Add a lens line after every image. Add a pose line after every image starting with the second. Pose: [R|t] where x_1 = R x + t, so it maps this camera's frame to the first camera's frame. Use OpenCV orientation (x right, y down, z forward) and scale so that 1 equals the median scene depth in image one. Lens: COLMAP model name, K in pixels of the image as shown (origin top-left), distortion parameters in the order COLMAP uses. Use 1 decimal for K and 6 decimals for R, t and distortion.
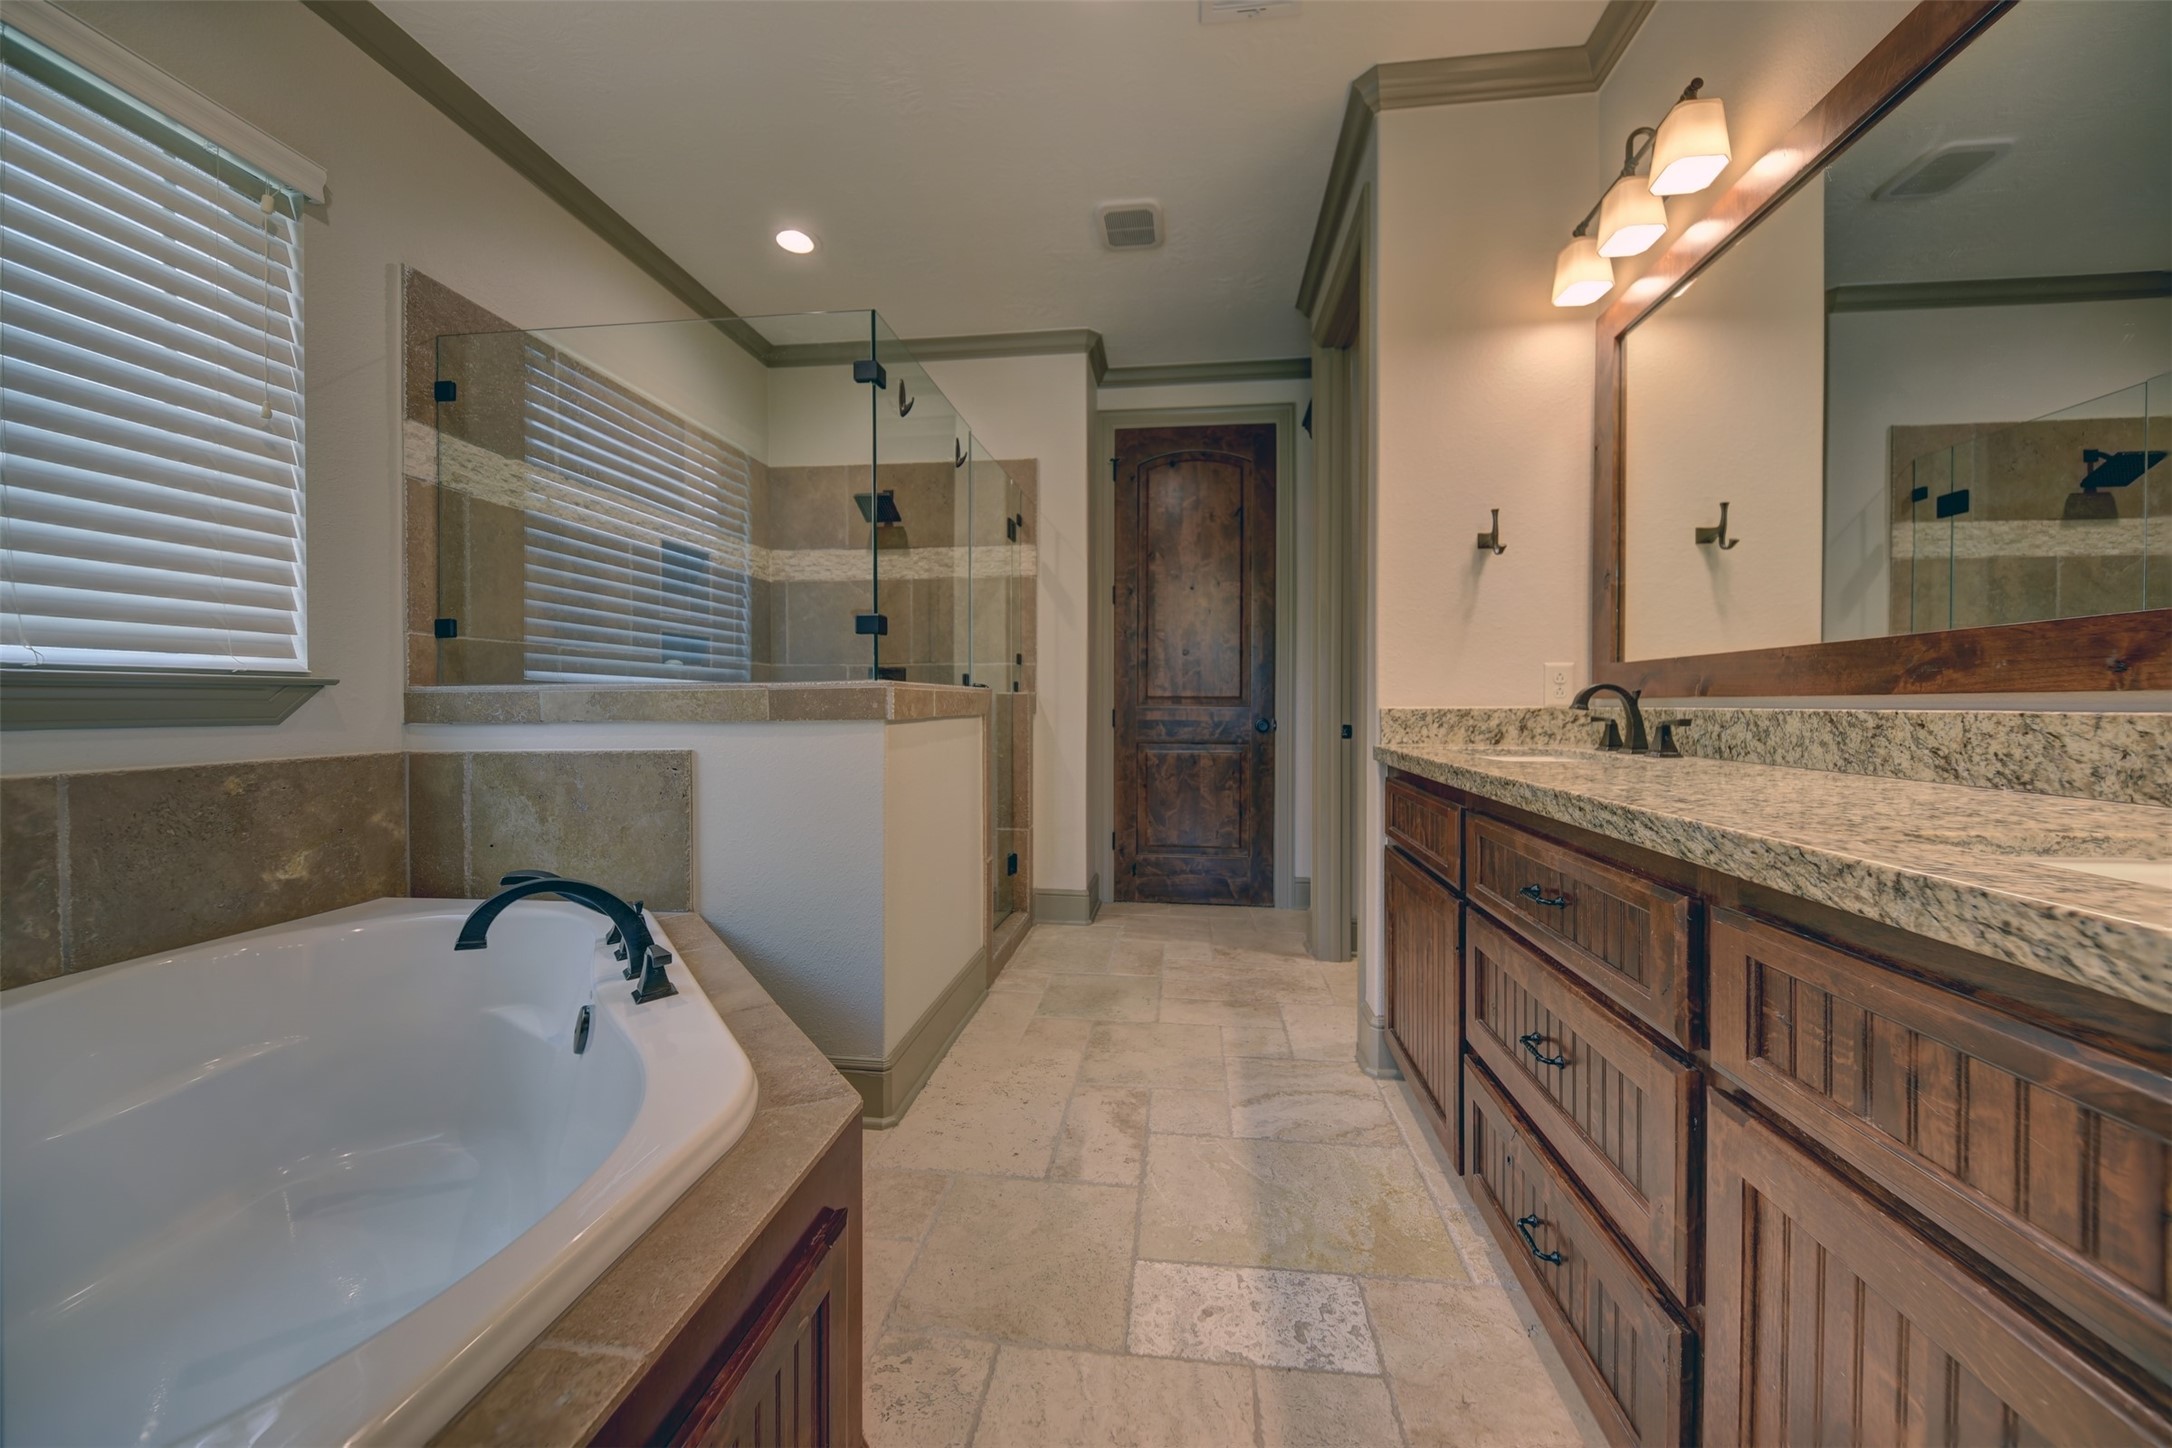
lens RADIAL K [[746.3, 0, 1098.6], [0, 746.3, 713.2], [0, 0, 1]] dist [-0.001195, -0.000081]
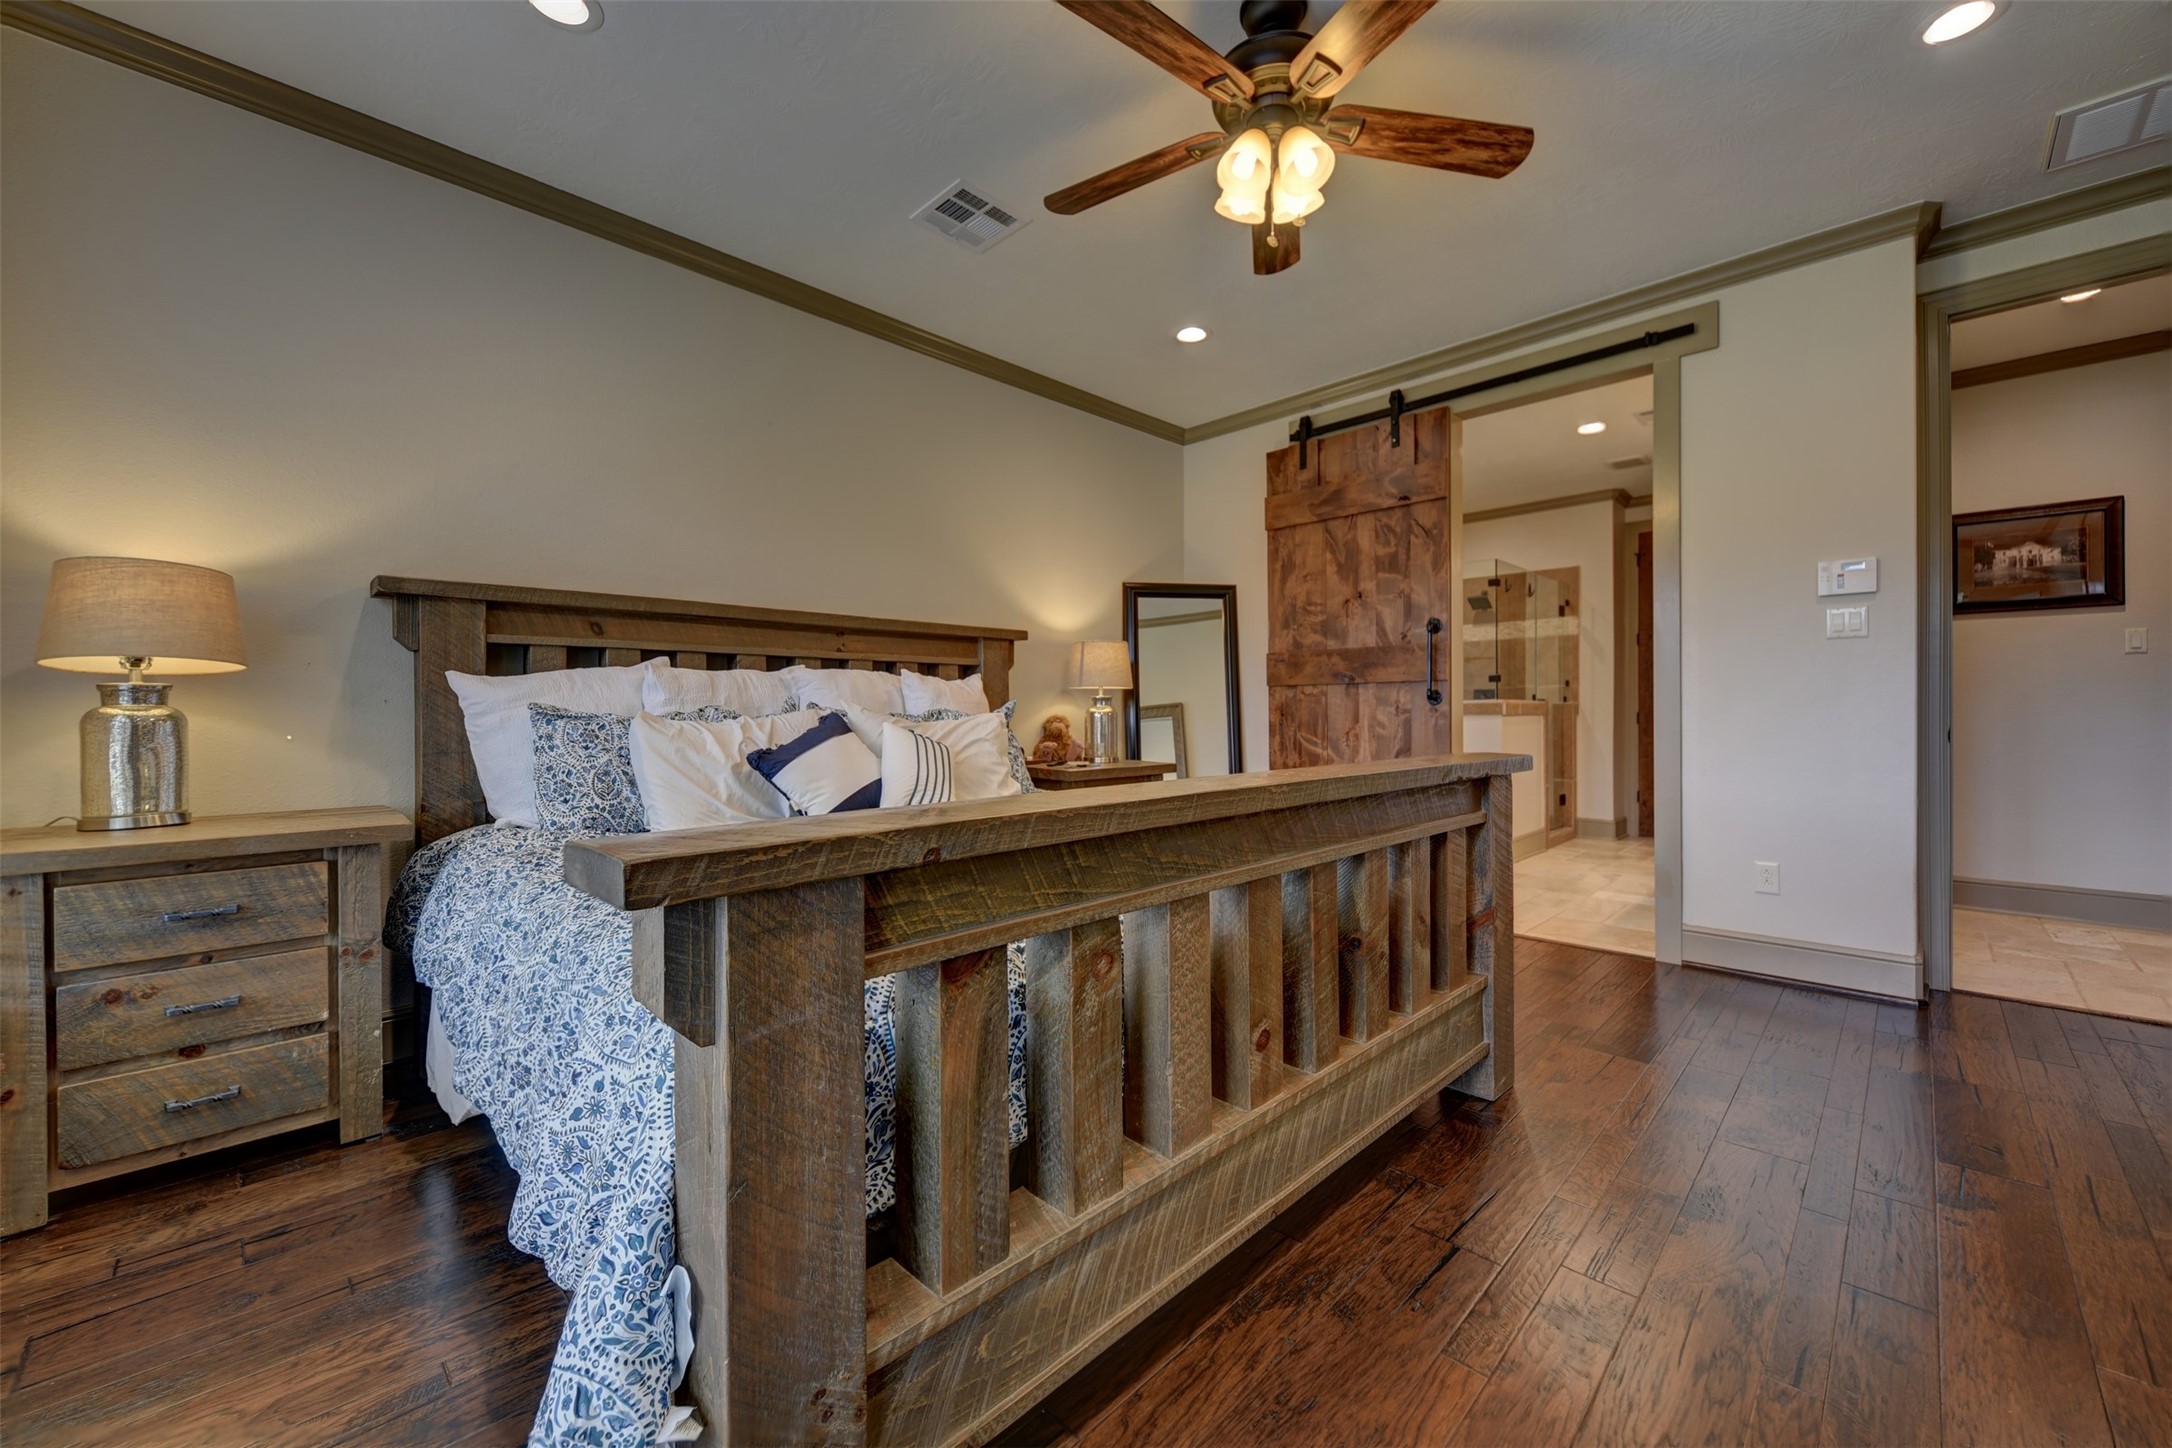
lens RADIAL K [[847.3, 0, 1099.9], [0, 847.3, 721.3], [0, 0, 1]] dist [-0.000504, 0.000061]
pose [[0.799686, -0.002449, -0.600414, 0.205575], [-0.000406, 0.999989, -0.004619, 0.024795], [0.600419, 0.003937, 0.799676, -1.216844]]
